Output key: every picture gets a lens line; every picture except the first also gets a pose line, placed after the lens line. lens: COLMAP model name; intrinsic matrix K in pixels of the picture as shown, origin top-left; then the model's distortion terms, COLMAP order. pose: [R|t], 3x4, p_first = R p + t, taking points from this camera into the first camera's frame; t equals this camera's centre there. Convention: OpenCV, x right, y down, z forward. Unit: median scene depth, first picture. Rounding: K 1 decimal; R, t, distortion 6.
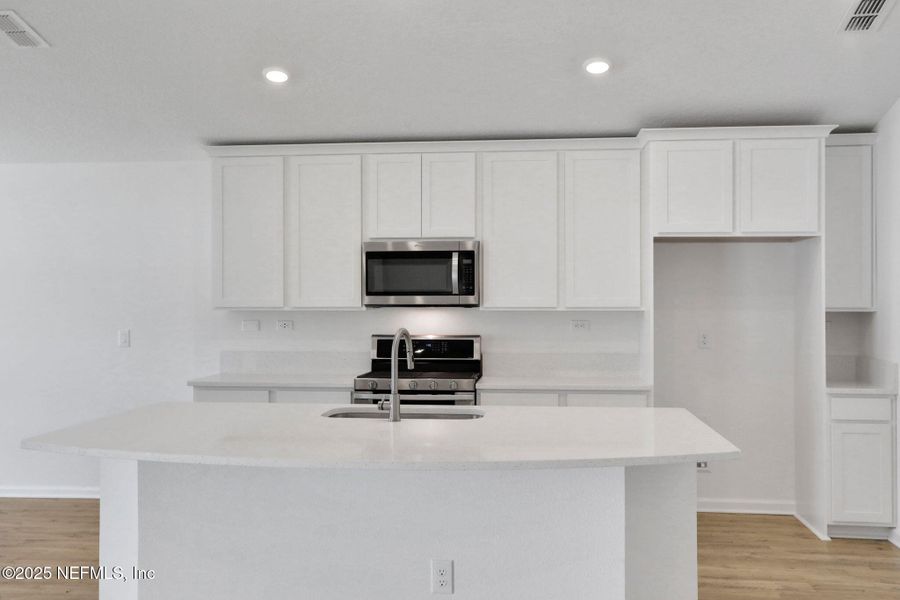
lens RADIAL K [[816.1, 0, 448.7], [0, 816.1, 300.8], [0, 0, 1]] dist [0.043648, 0.000000]
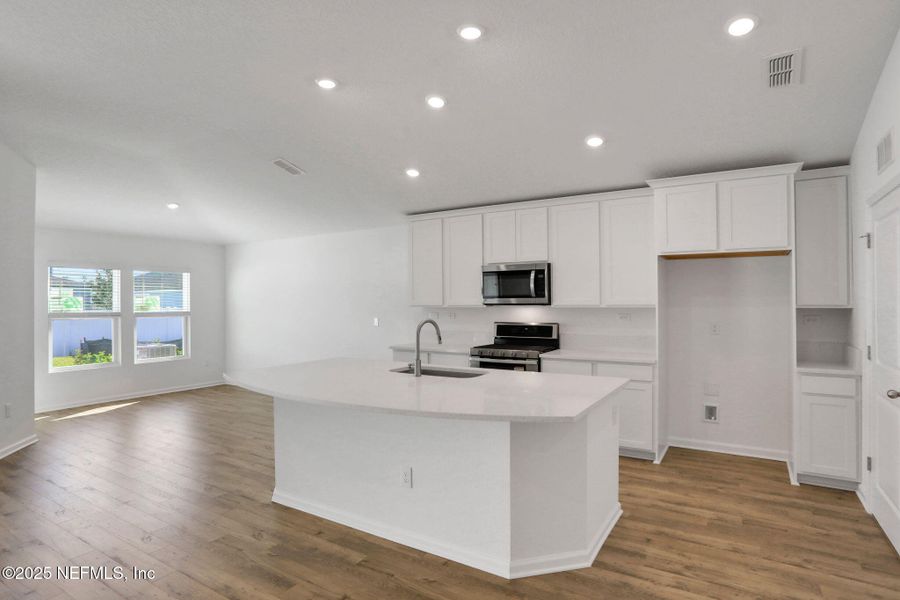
lens RADIAL K [[459.7, 0, 472.1], [0, 459.7, 300.0], [0, 0, 1]] dist [-0.021498, 0.009365]
pose [[0.915180, -0.006557, -0.402993, 0.268432], [0.006536, 0.999978, -0.001429, -0.001803], [0.402993, -0.001326, 0.915202, 0.138664]]
